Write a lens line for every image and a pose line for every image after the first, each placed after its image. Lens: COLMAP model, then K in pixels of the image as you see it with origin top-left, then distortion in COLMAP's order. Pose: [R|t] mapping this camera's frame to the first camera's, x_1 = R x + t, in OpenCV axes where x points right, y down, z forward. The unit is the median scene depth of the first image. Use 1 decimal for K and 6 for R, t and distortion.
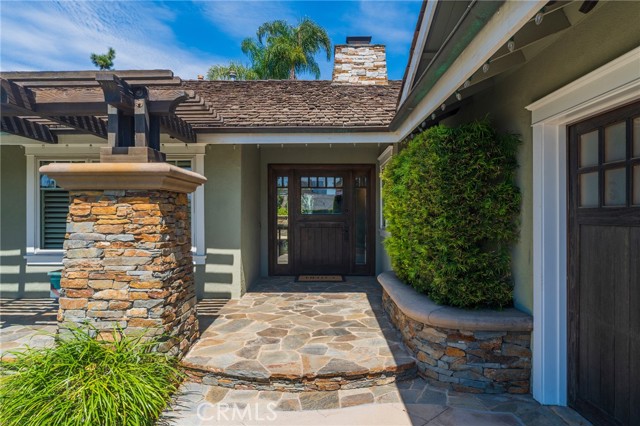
lens RADIAL K [[417.7, 0, 321.0], [0, 417.7, 210.0], [0, 0, 1]] dist [-0.004436, -0.002162]
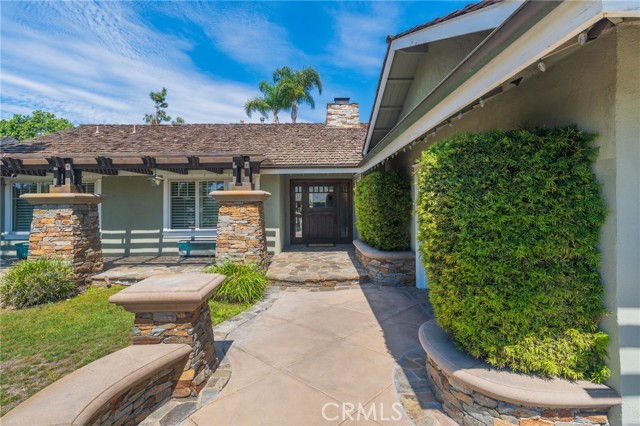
lens RADIAL K [[335.4, 0, 313.4], [0, 335.4, 212.0], [0, 0, 1]] dist [-0.057221, -0.000632]
pose [[0.999941, -0.010628, 0.002303, -0.057422], [0.010544, 0.999369, 0.033910, -0.035971], [-0.002662, -0.033884, 0.999422, -0.640826]]
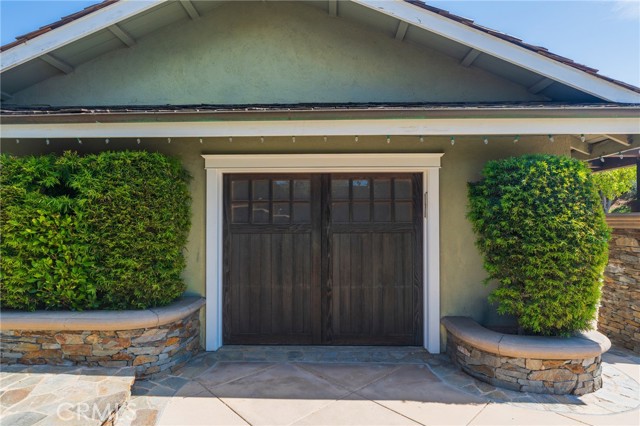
lens RADIAL K [[339.2, 0, 321.2], [0, 339.2, 218.1], [0, 0, 1]] dist [-0.008001, -0.000565]
pose [[0.006919, 0.018191, 0.999811, -0.502060], [0.001683, 0.999833, -0.018203, -0.001494], [-0.999975, 0.001809, 0.006887, 0.409808]]
